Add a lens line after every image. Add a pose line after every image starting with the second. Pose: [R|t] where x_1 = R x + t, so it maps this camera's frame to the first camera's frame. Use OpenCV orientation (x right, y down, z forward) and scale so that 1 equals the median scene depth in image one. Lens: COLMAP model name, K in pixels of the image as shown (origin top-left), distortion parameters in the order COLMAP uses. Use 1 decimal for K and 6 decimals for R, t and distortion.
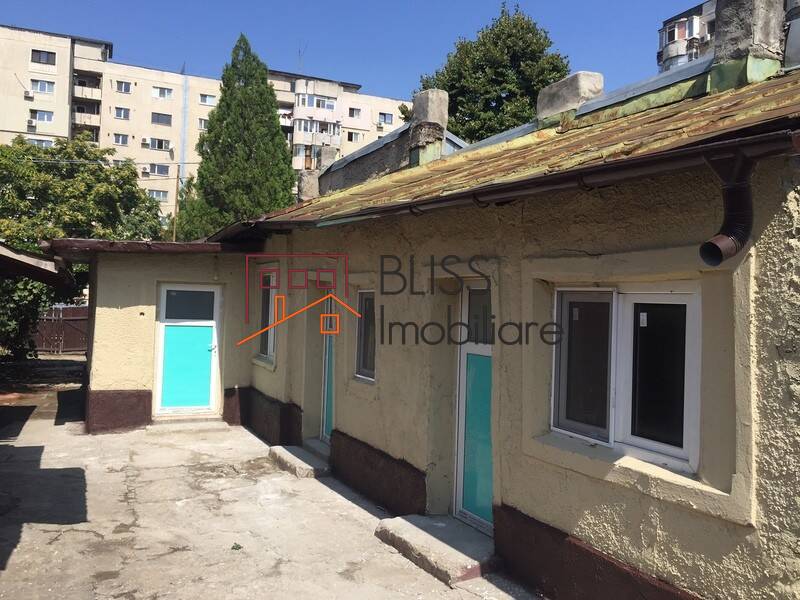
lens RADIAL K [[681.2, 0, 396.4], [0, 681.2, 298.6], [0, 0, 1]] dist [0.072704, 0.004282]
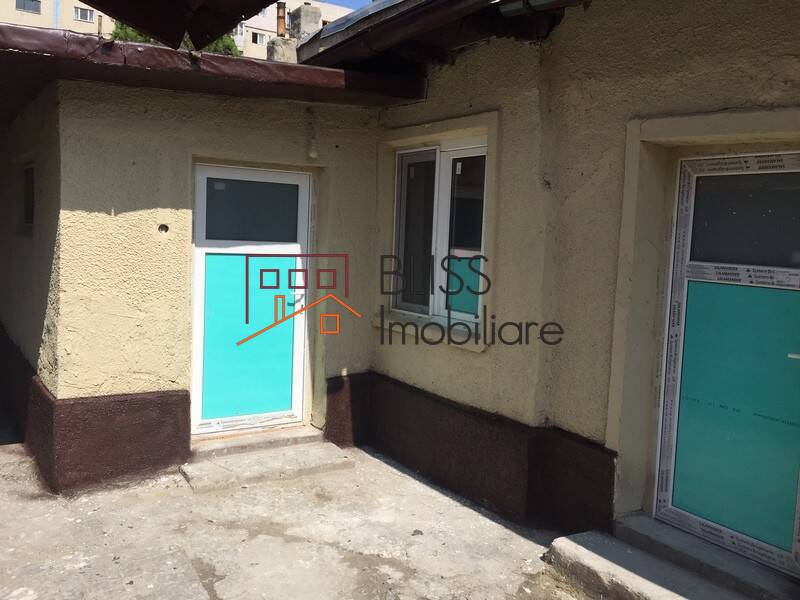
lens RADIAL K [[681.2, 0, 403.6], [0, 681.2, 298.2], [0, 0, 1]] dist [0.072704, 0.004282]
pose [[0.985777, -0.011980, 0.167630, -0.283847], [-0.005940, 0.994349, 0.105995, 0.019158], [-0.167952, -0.105483, 0.980135, 0.511482]]
